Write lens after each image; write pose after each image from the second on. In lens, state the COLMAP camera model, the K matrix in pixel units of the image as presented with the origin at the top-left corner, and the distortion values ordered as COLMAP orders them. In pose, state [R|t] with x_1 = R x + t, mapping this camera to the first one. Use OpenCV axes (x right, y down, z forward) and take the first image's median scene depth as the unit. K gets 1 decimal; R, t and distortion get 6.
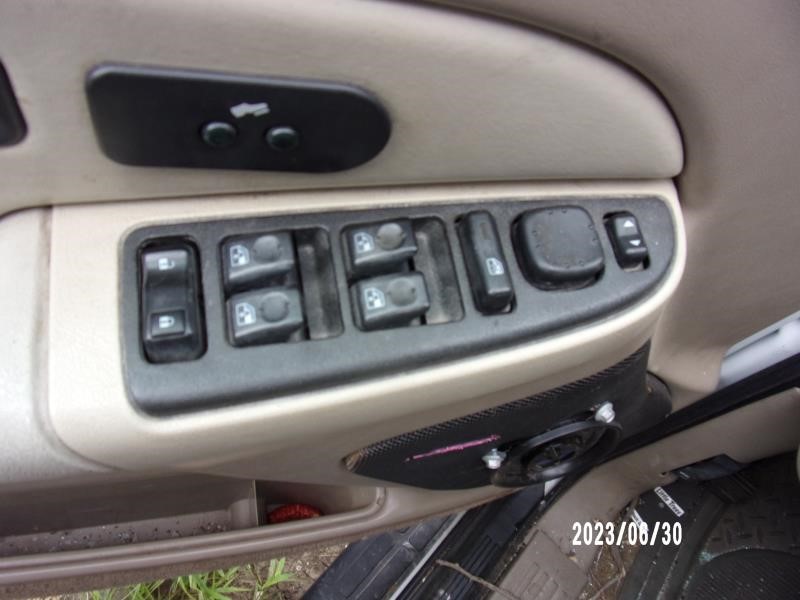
lens RADIAL K [[572.6, 0, 384.3], [0, 572.6, 304.0], [0, 0, 1]] dist [-0.017378, -0.001198]
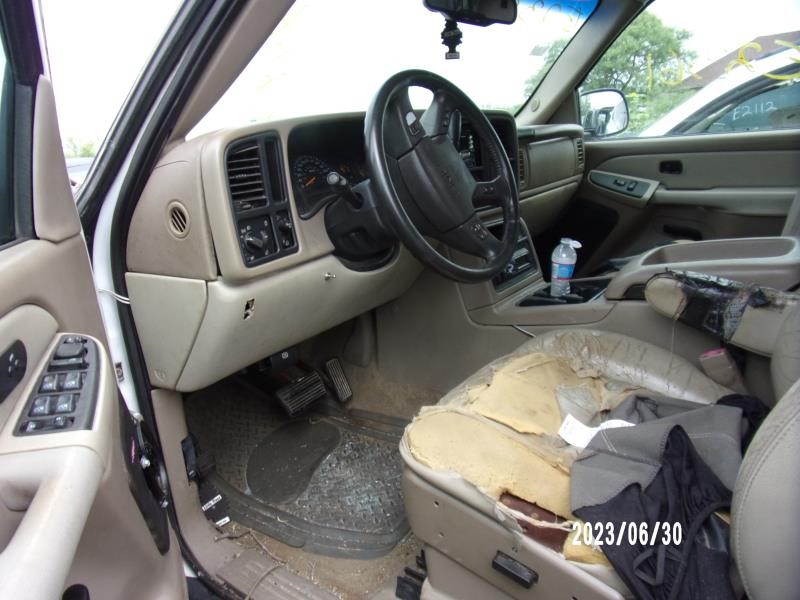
lens RADIAL K [[572.6, 0, 384.3], [0, 572.6, 304.0], [0, 0, 1]] dist [-0.017378, -0.001198]
pose [[-0.111071, -0.518648, 0.847743, -2.496370], [0.891350, 0.325246, 0.315769, 0.372140], [-0.439498, 0.790708, 0.426171, -1.337330]]
